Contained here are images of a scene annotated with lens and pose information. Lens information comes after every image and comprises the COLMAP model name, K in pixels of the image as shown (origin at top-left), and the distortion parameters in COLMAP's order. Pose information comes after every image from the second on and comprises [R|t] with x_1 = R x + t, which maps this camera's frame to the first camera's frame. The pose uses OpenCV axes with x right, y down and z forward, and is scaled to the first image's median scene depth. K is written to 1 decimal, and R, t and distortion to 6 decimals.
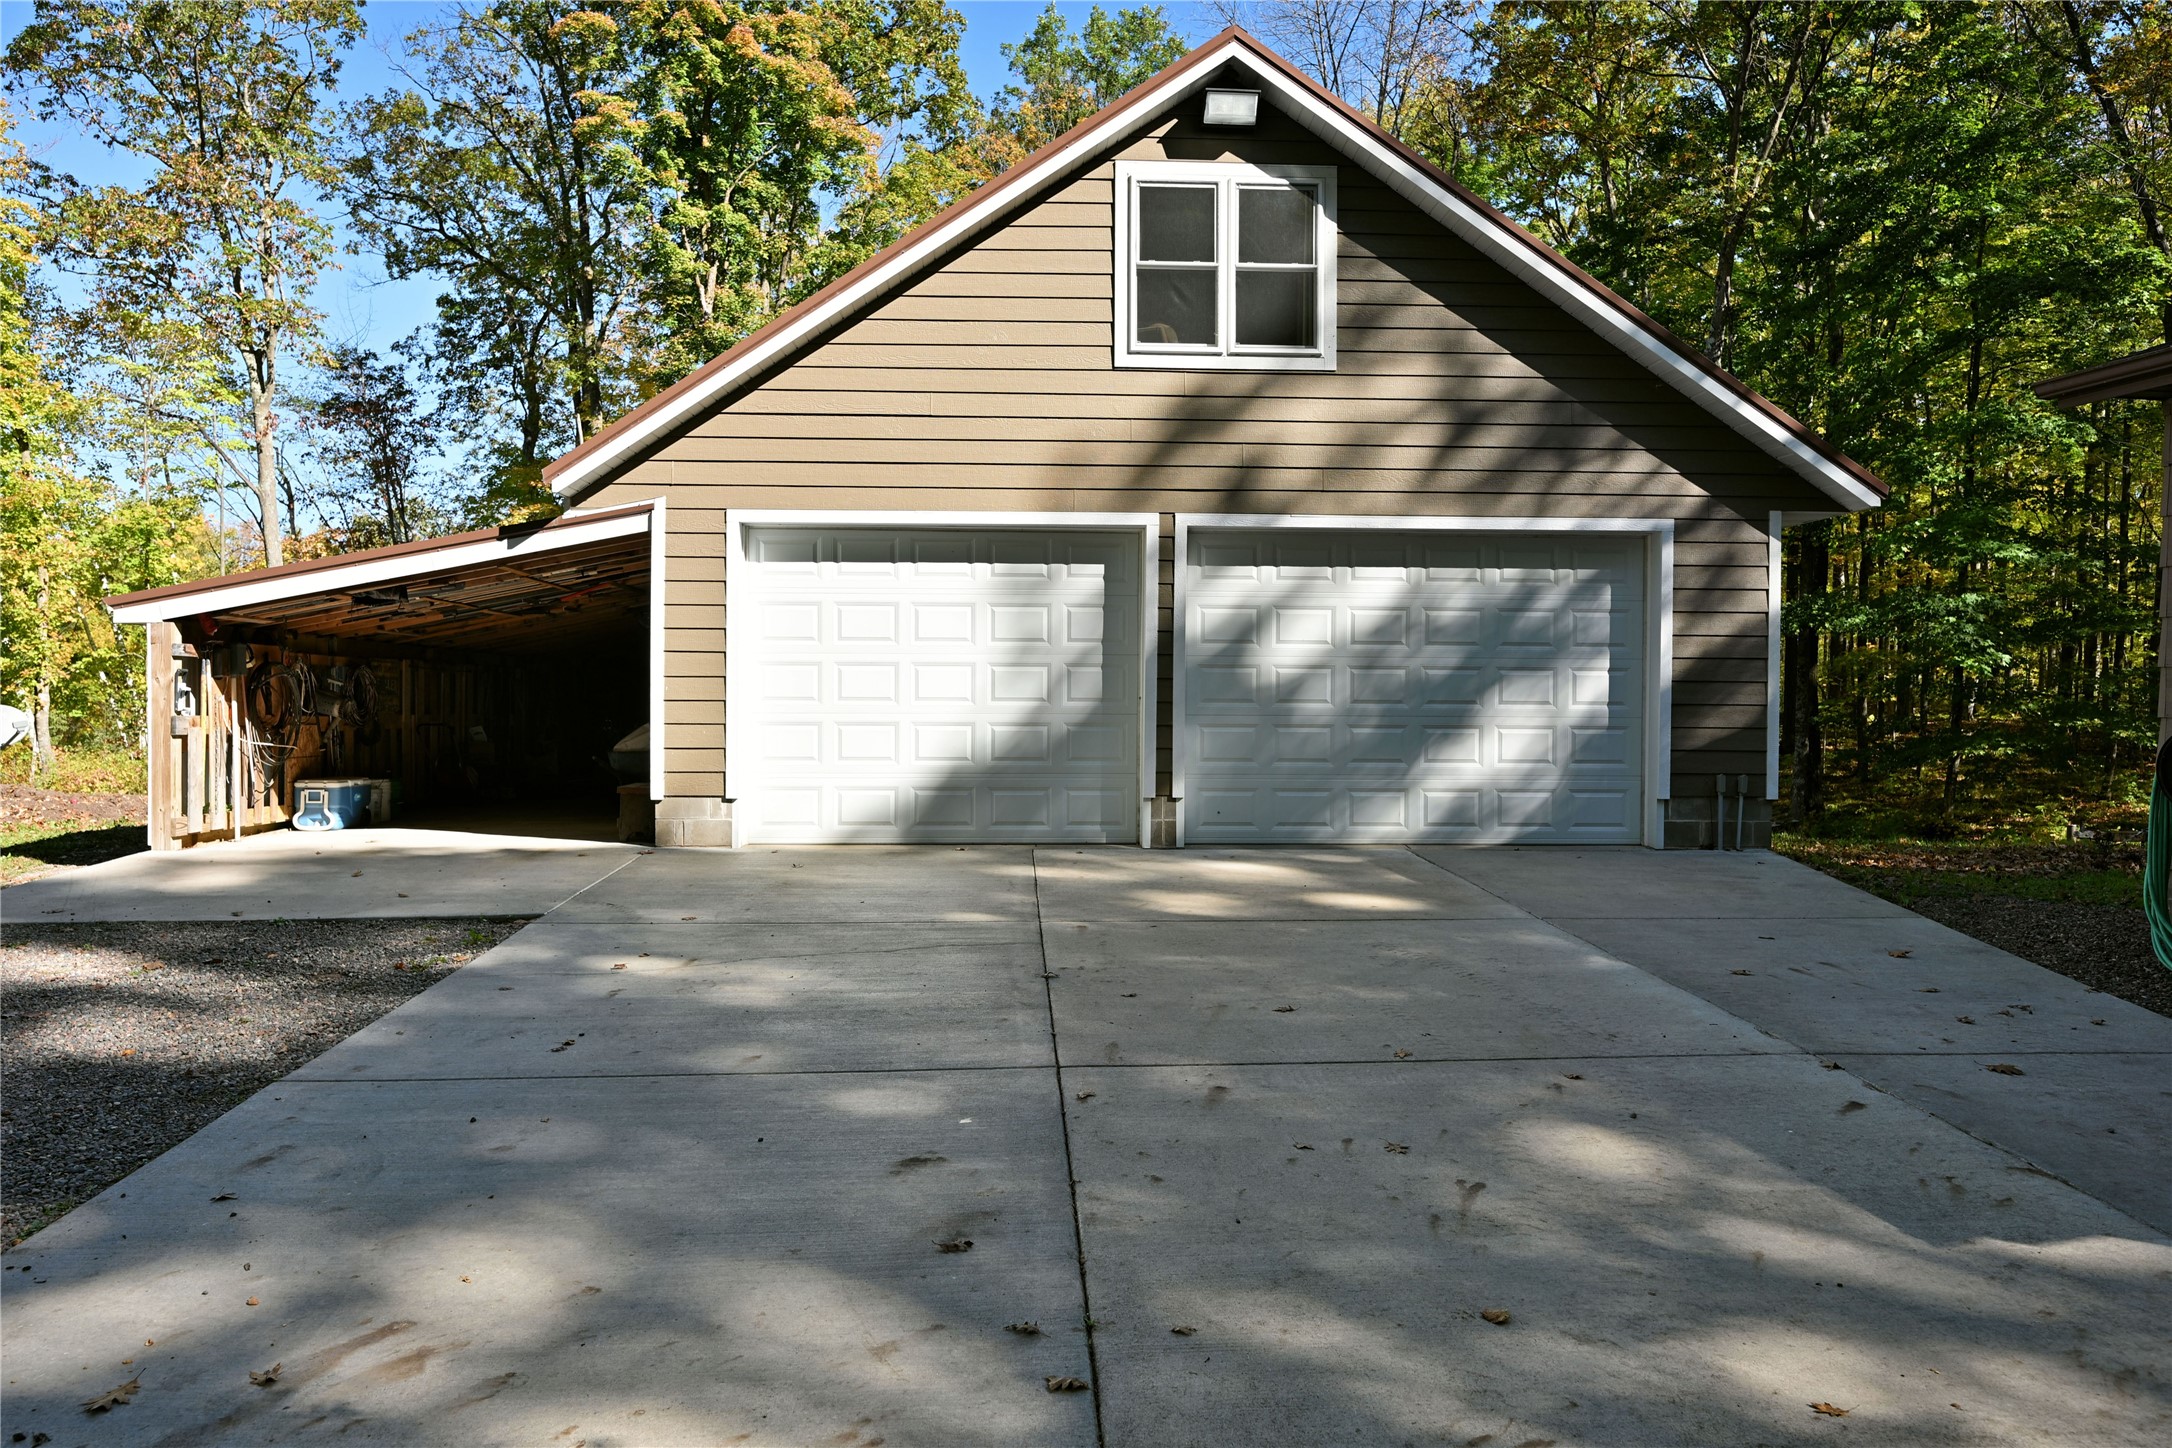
lens RADIAL K [[1468.6, 0, 1086.0], [0, 1468.6, 724.0], [0, 0, 1]] dist [-0.002202, -0.001920]
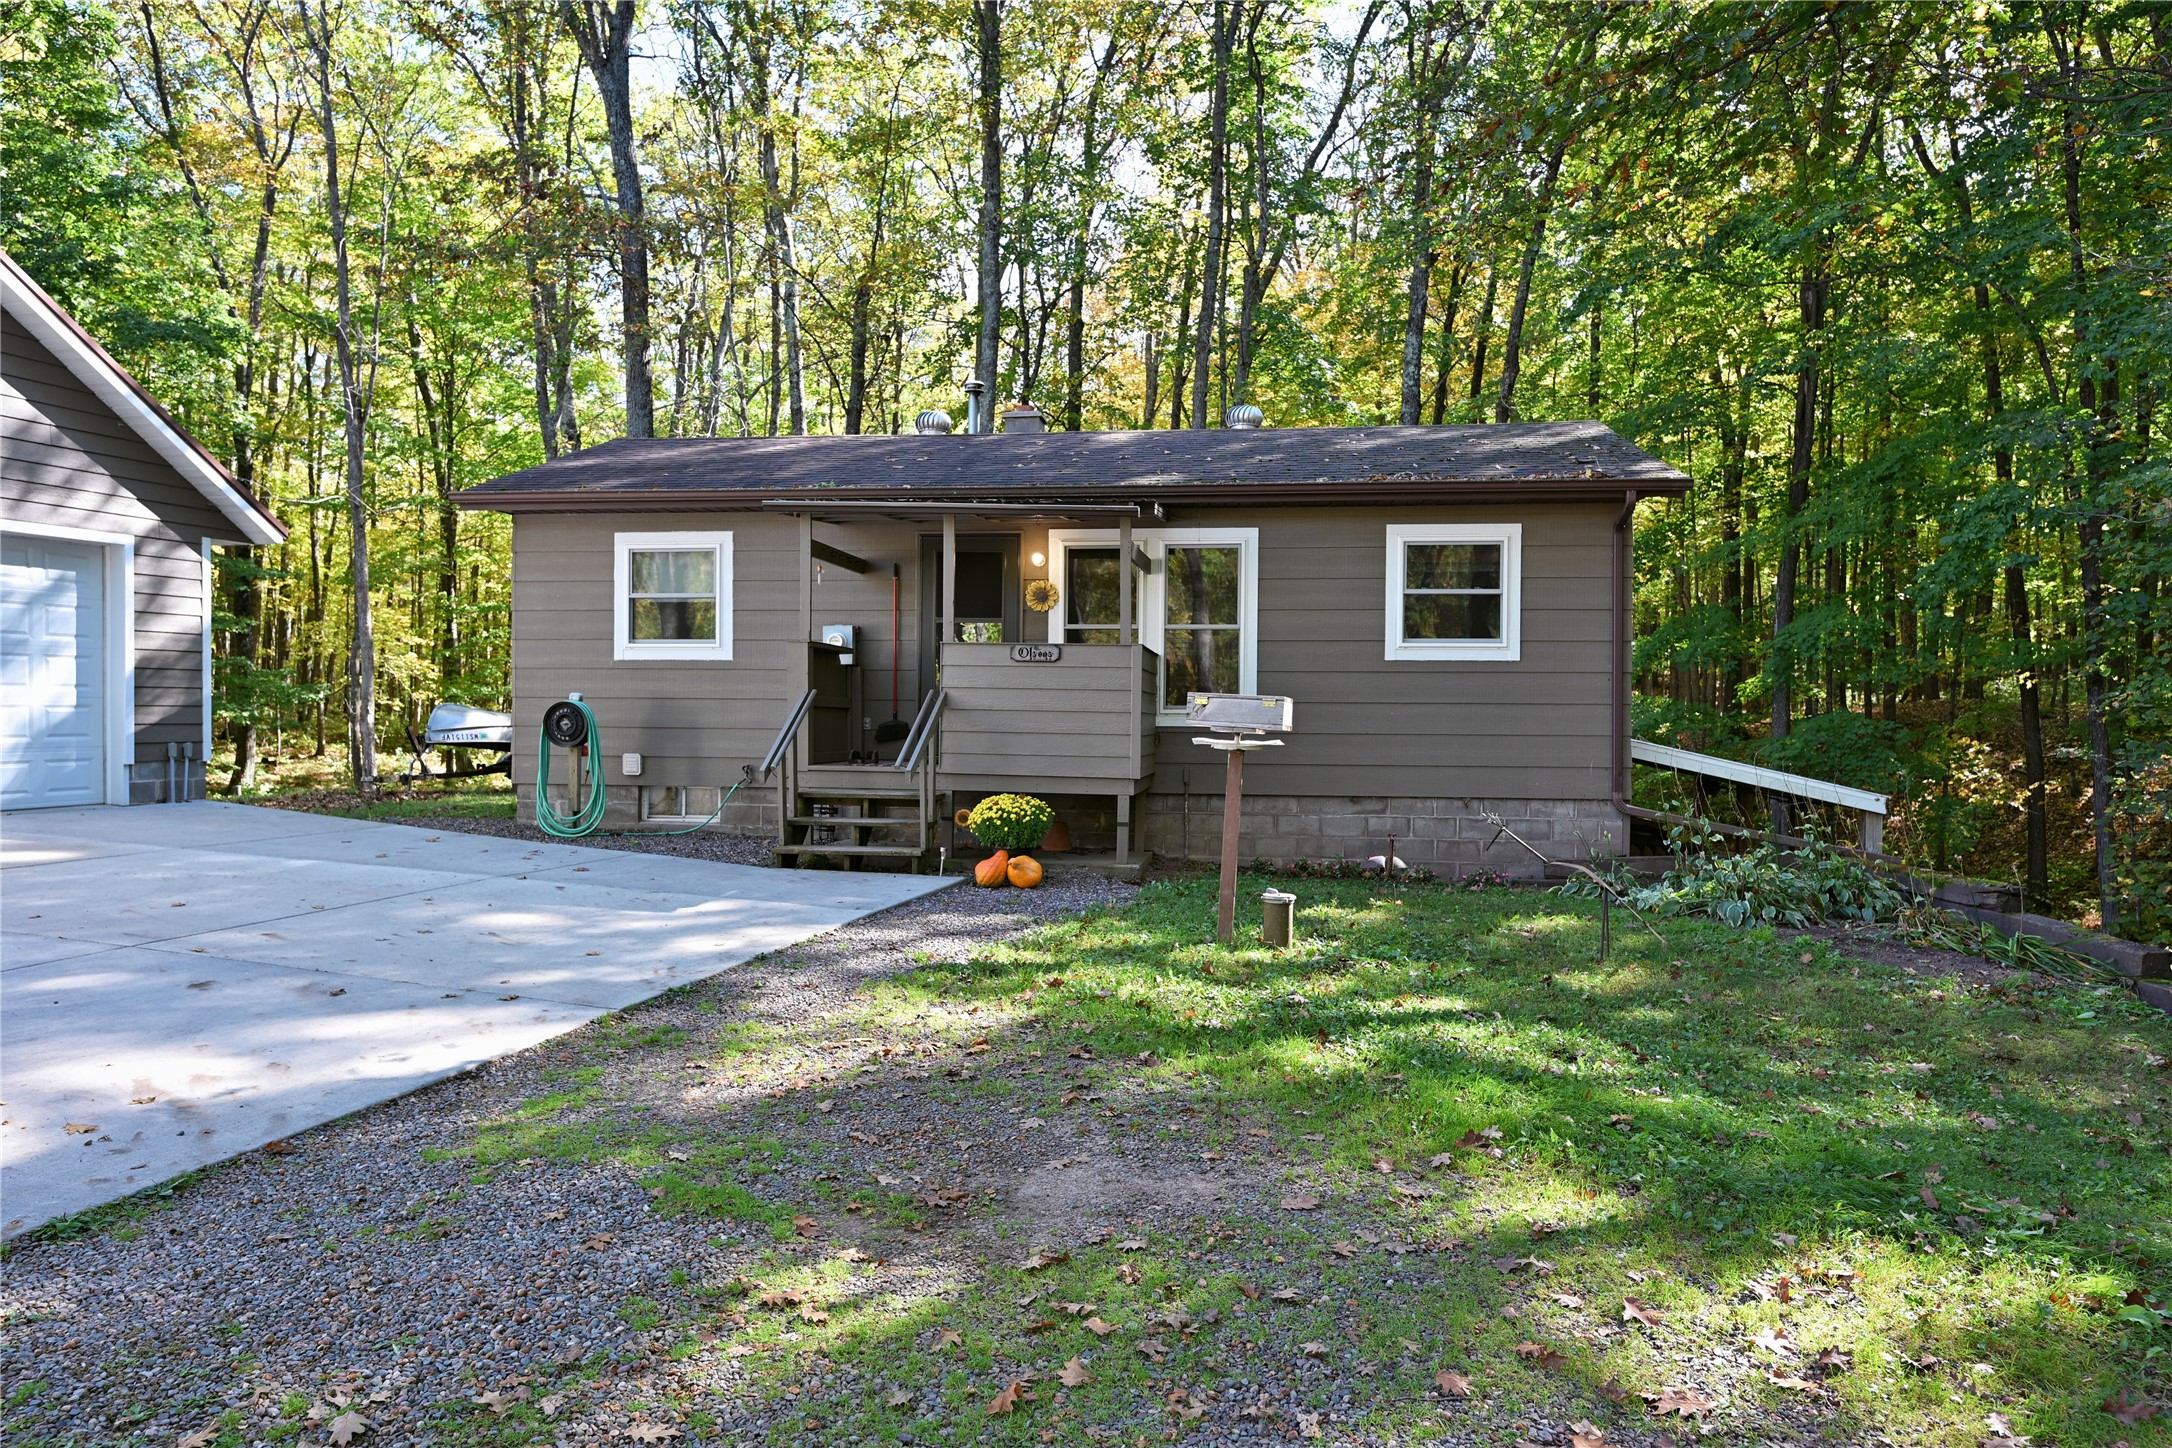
lens RADIAL K [[1436.7, 0, 1074.3], [0, 1436.7, 728.0], [0, 0, 1]] dist [-0.001611, 0.000155]
pose [[0.321221, -0.018374, 0.946826, -0.487778], [0.005633, 0.999831, 0.017492, 0.004457], [-0.946988, -0.000286, 0.321270, -0.131829]]
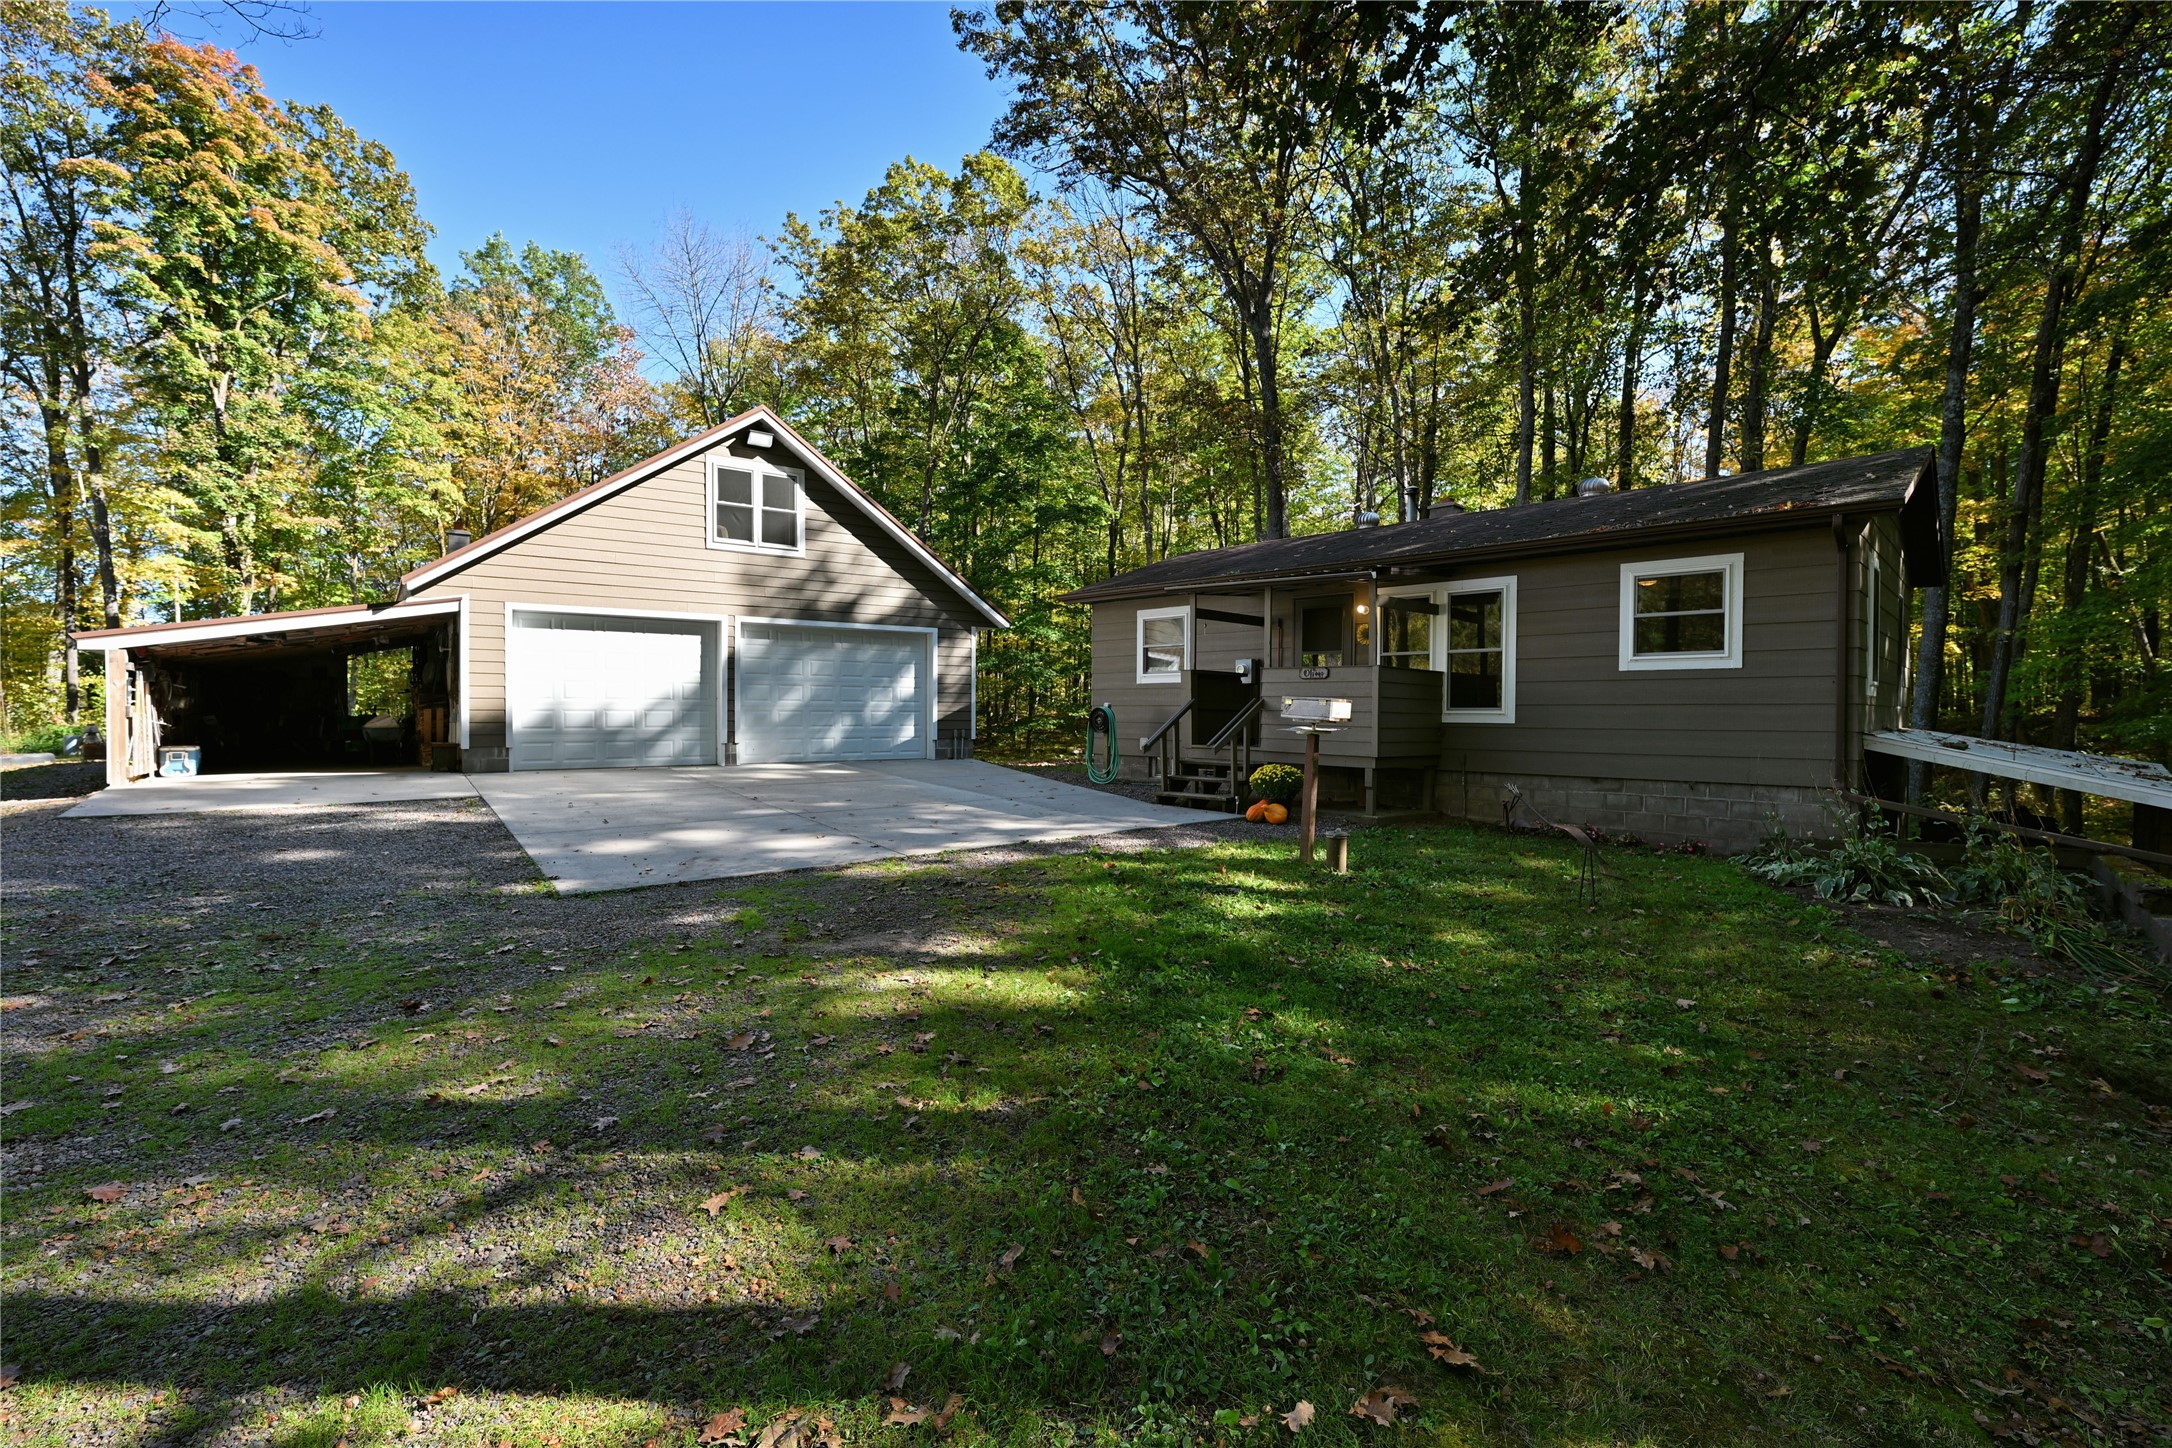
lens RADIAL K [[965.5, 0, 1081.7], [0, 965.5, 730.0], [0, 0, 1]] dist [0.000171, 0.000143]
pose [[0.829685, -0.012726, 0.558087, -0.319546], [0.007078, 0.999900, 0.012278, 0.015921], [-0.558187, -0.006237, 0.829692, -0.509548]]
